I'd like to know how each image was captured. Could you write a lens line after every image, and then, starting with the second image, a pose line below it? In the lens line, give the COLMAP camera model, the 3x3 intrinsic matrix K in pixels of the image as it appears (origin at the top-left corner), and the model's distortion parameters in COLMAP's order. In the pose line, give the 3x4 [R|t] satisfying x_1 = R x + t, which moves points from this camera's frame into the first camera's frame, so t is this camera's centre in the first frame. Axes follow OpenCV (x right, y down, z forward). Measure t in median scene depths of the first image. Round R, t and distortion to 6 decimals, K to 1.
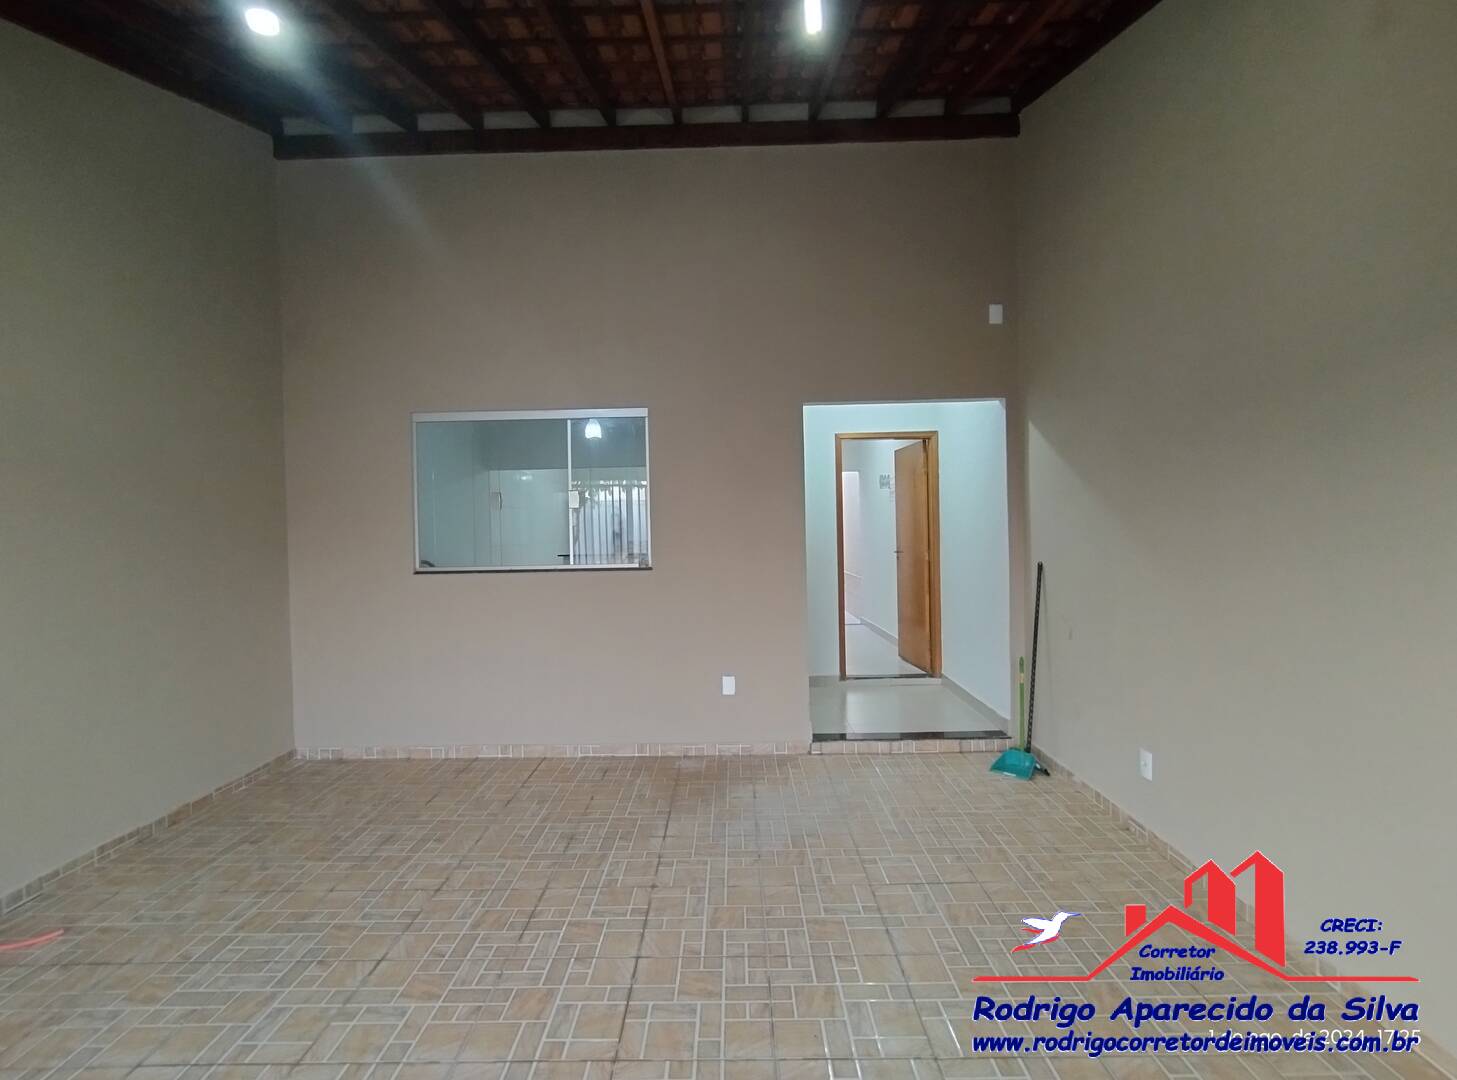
lens RADIAL K [[670.3, 0, 730.2], [0, 670.3, 543.4], [0, 0, 1]] dist [-0.001340, 0.002256]
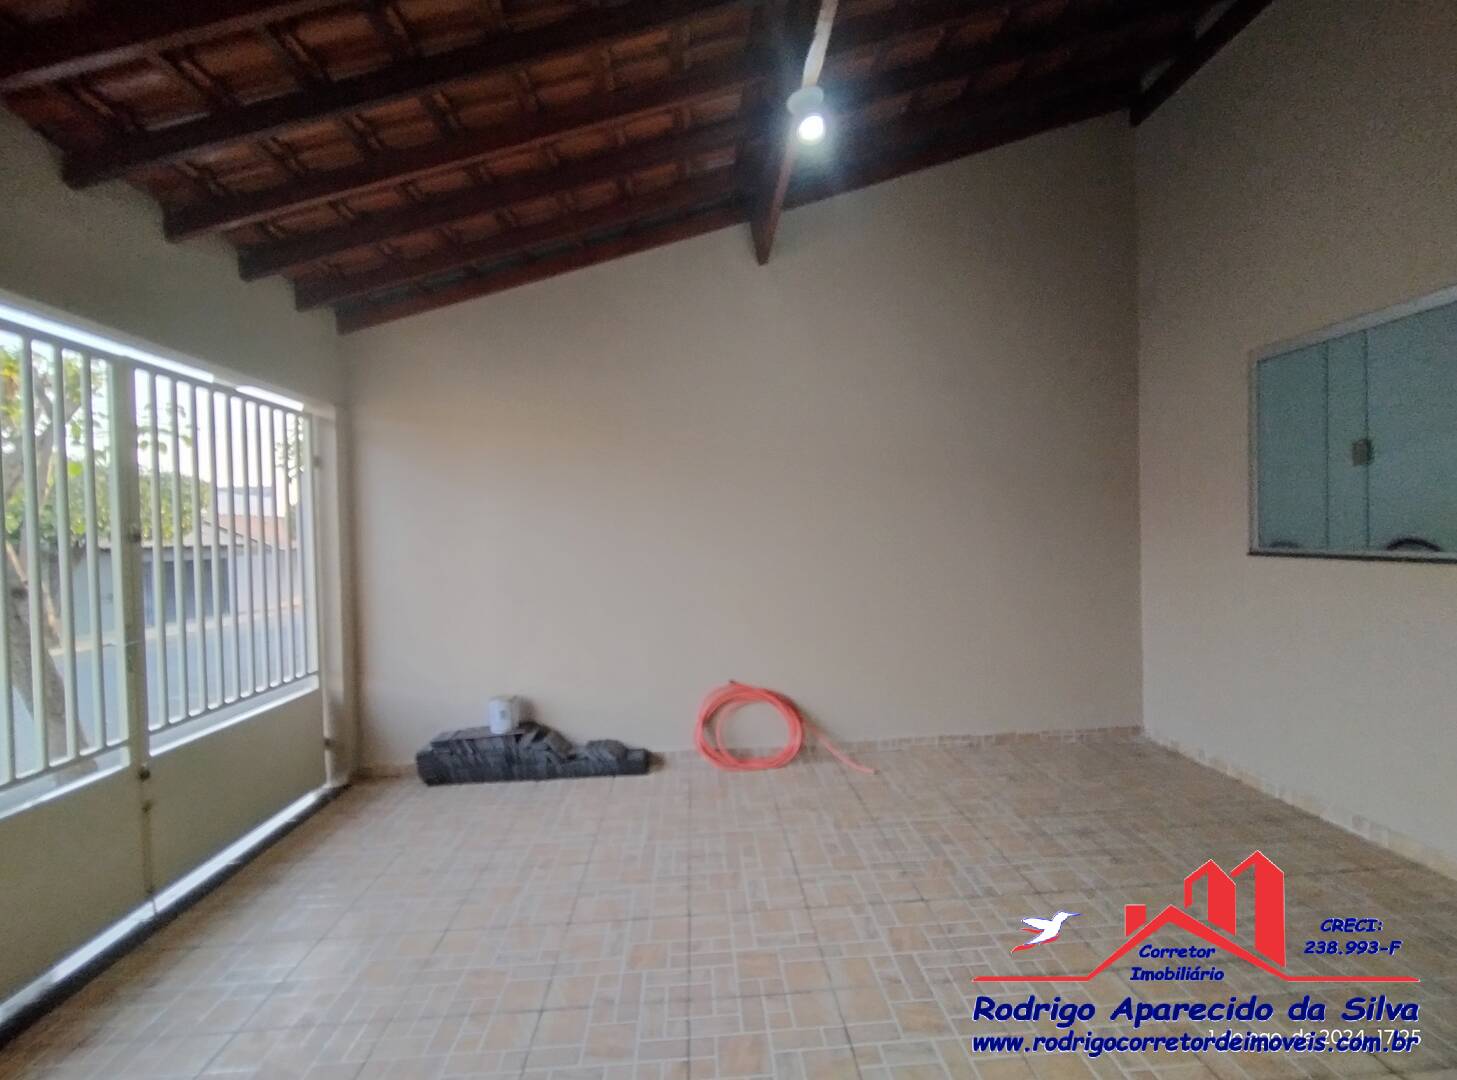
lens RADIAL K [[670.3, 0, 728.1], [0, 670.3, 539.3], [0, 0, 1]] dist [-0.001340, 0.002256]
pose [[0.059302, 0.027681, -0.997856, 0.303995], [0.005032, 0.999594, 0.028028, 0.003194], [0.998227, -0.006683, 0.059139, 0.358996]]
